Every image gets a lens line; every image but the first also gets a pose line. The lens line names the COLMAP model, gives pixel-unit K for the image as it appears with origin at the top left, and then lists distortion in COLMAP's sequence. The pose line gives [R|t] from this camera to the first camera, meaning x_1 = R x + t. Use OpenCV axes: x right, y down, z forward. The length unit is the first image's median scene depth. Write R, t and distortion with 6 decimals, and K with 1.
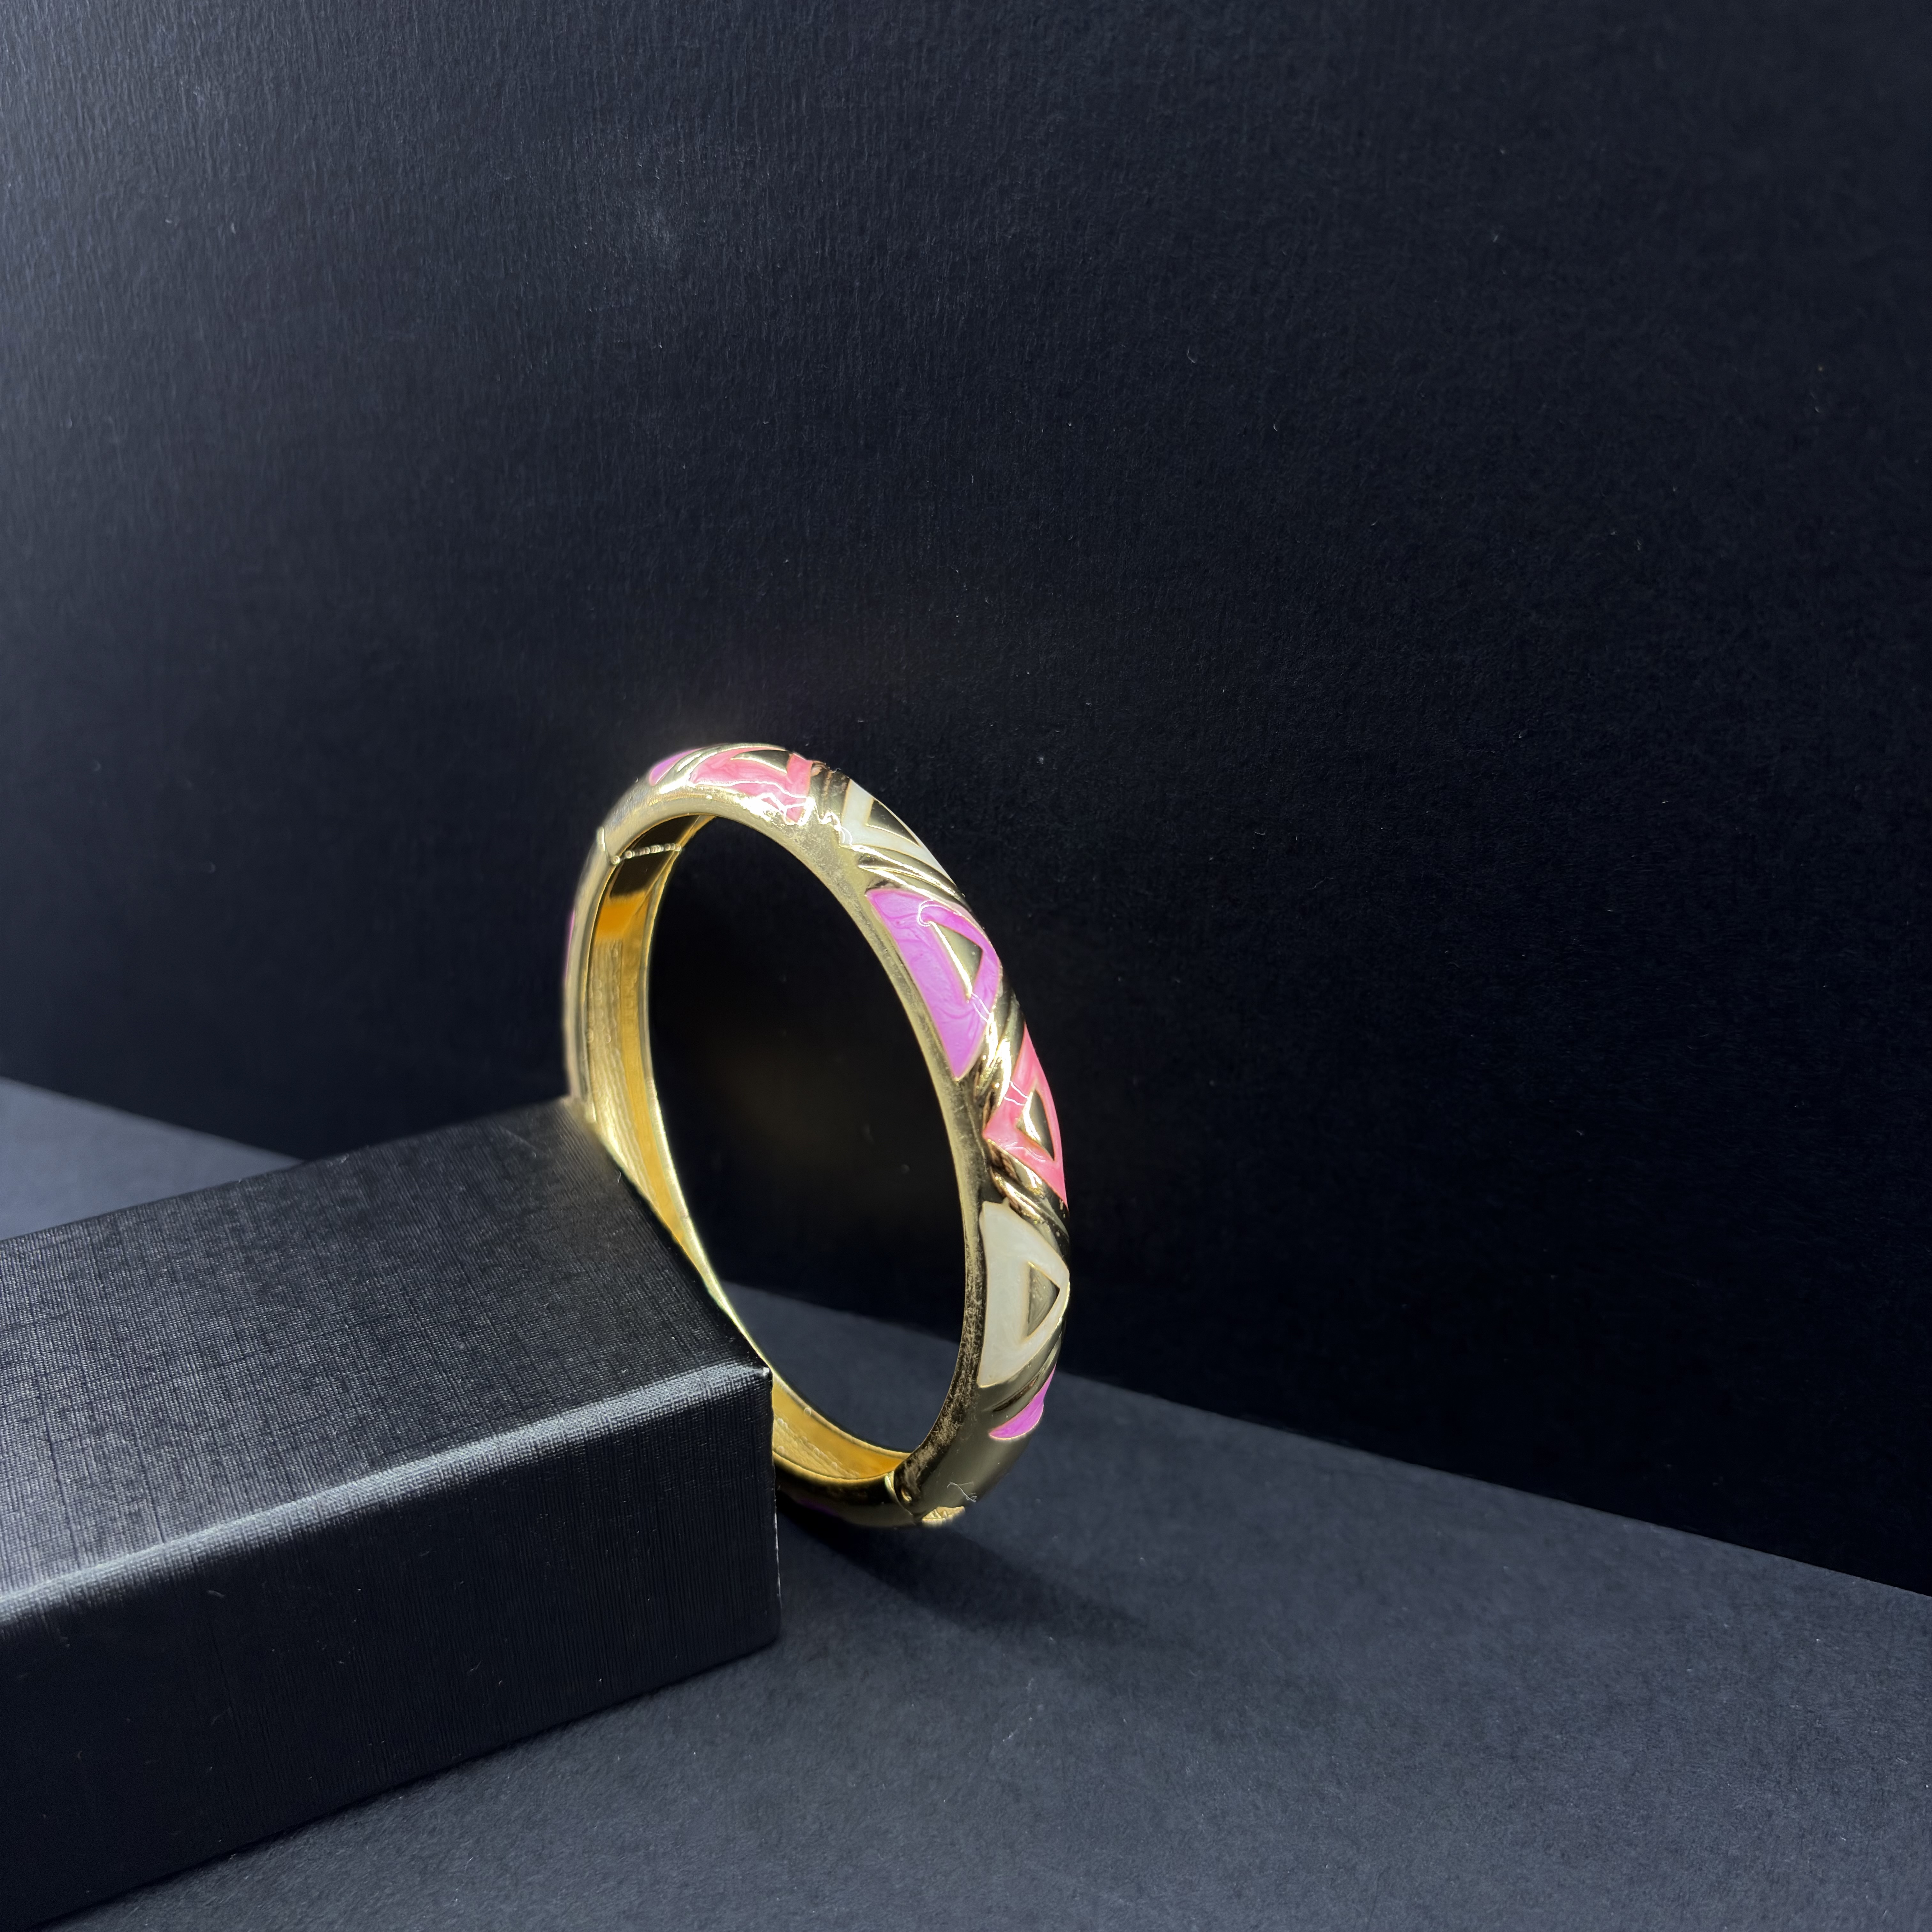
lens RADIAL K [[2159.5, 0, 955.6], [0, 2159.5, 964.3], [0, 0, 1]] dist [-0.015990, 0.000000]
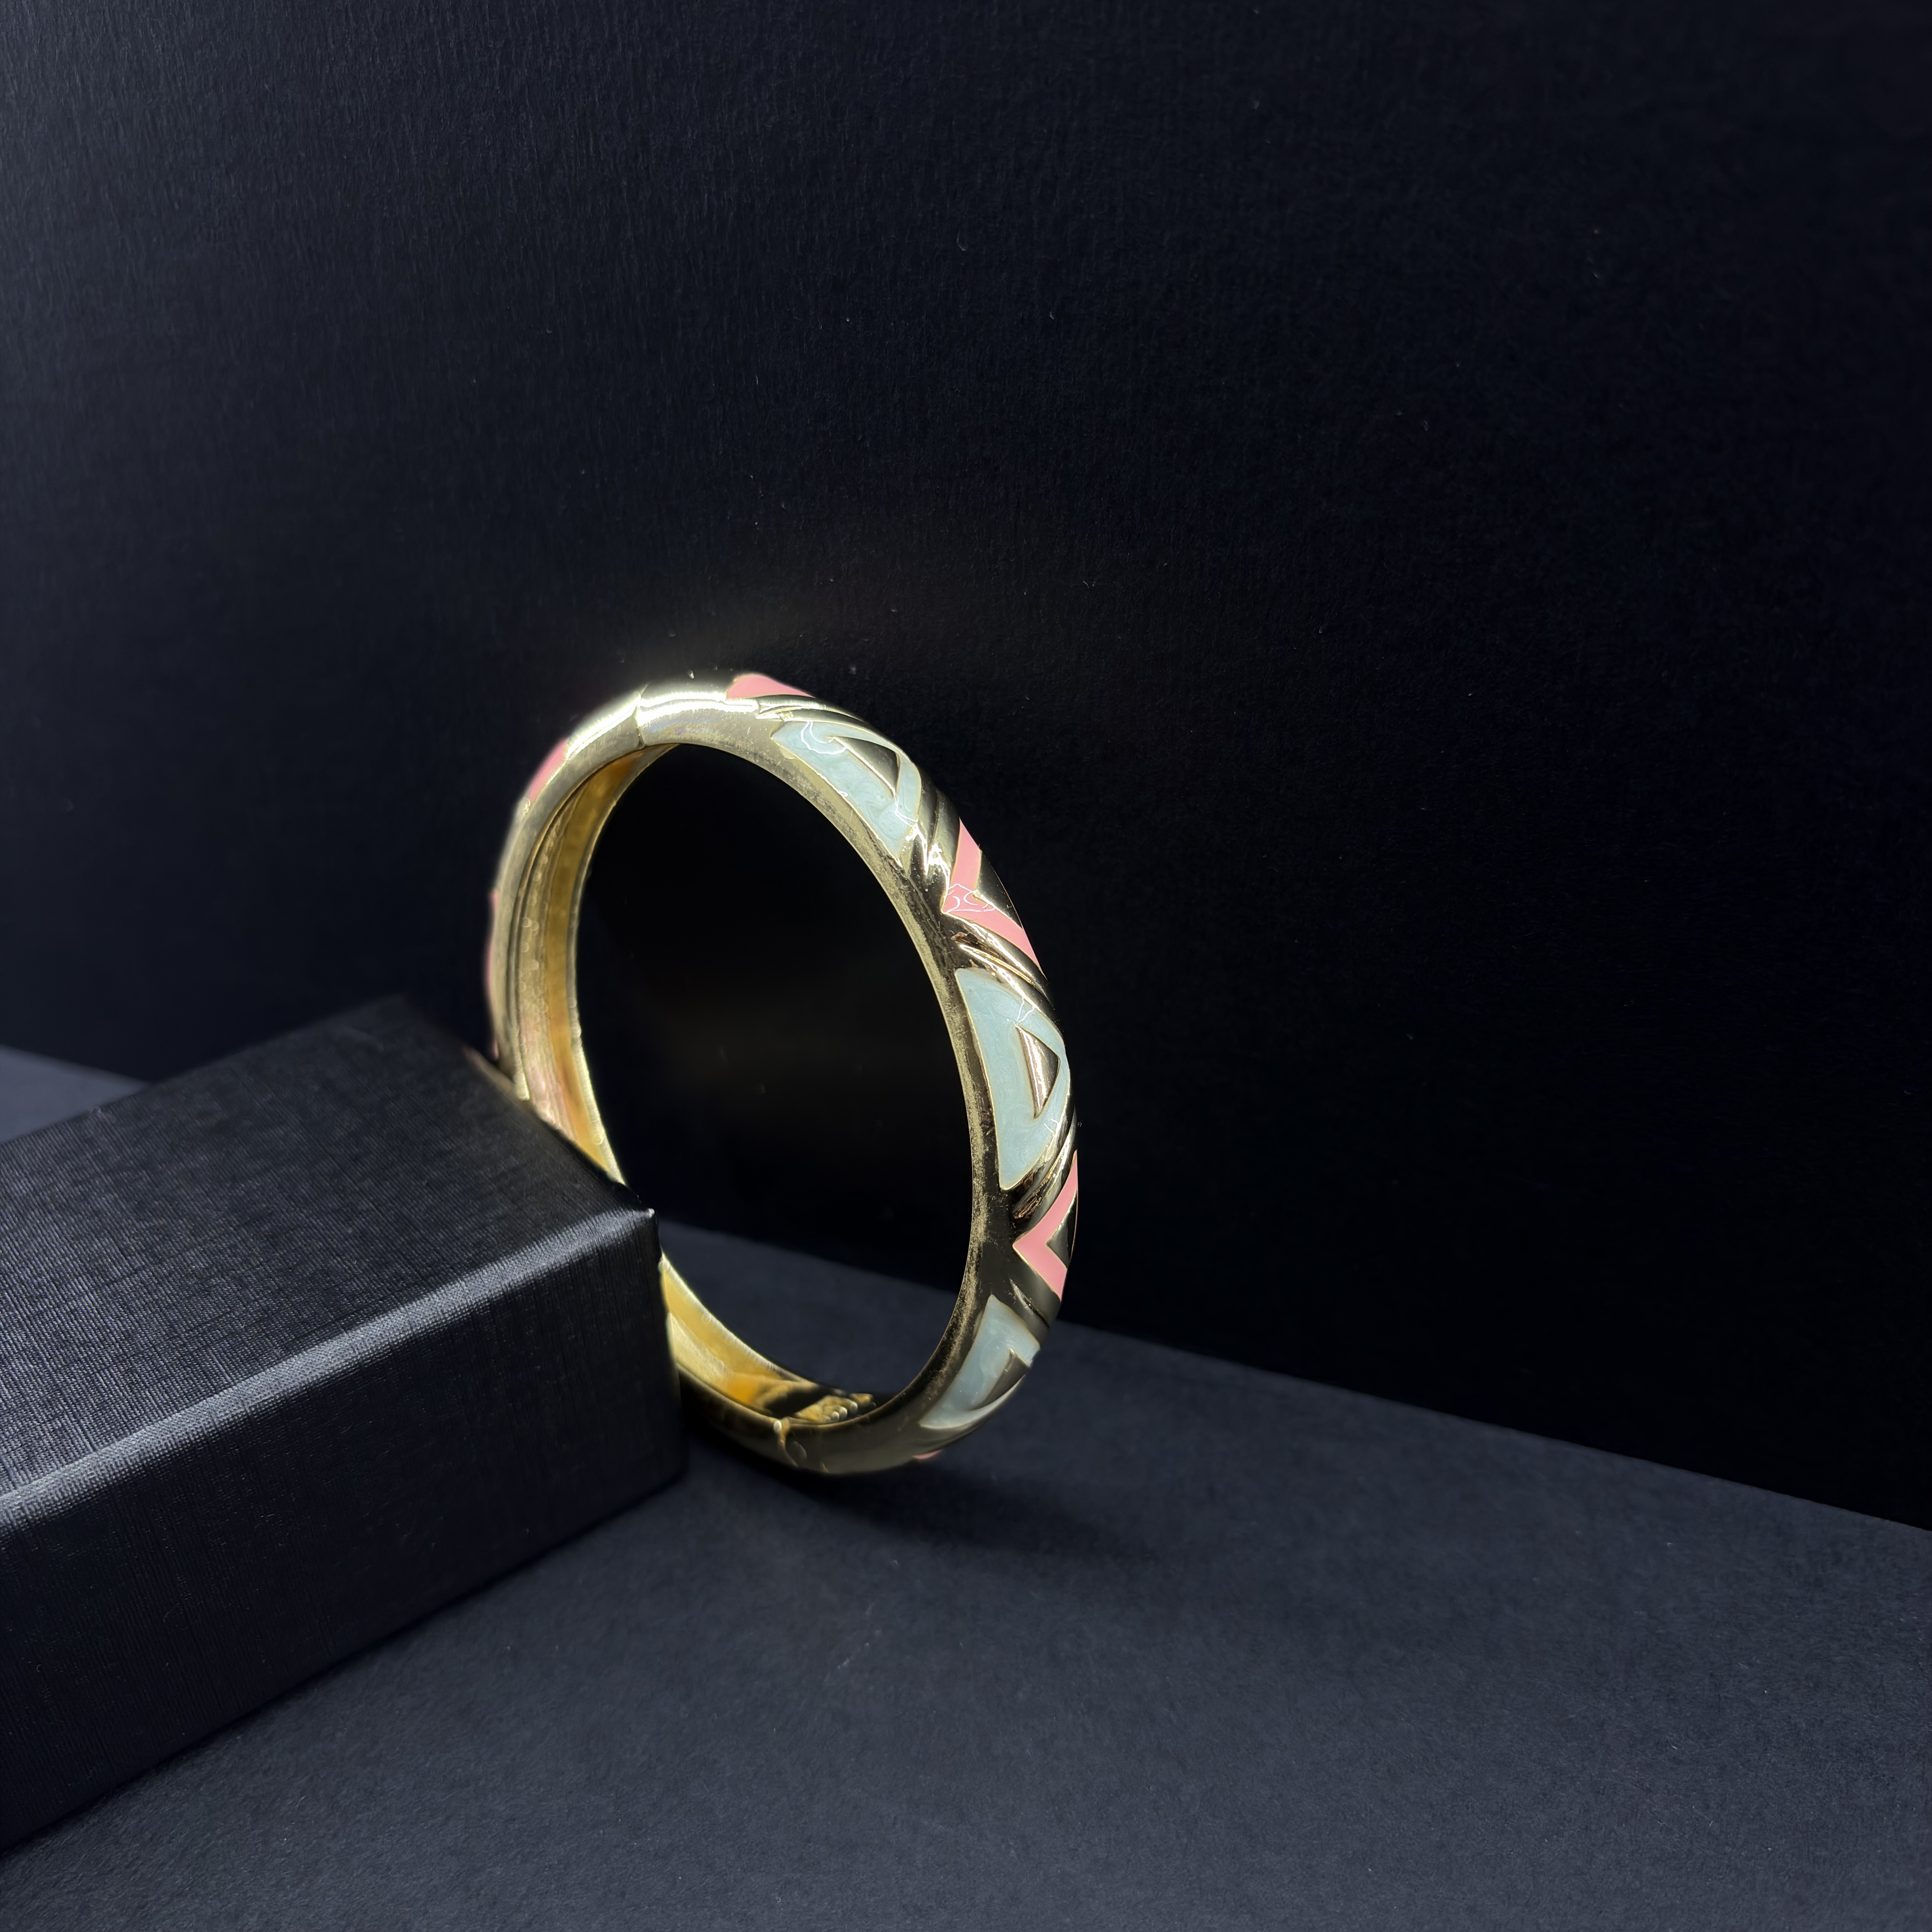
lens RADIAL K [[2159.5, 0, 949.0], [0, 2159.5, 974.0], [0, 0, 1]] dist [-0.015990, 0.000000]
pose [[0.999029, -0.032804, -0.029403, 0.117901], [0.034368, 0.997930, 0.054354, -0.011332], [0.027559, -0.055312, 0.998089, 0.028407]]
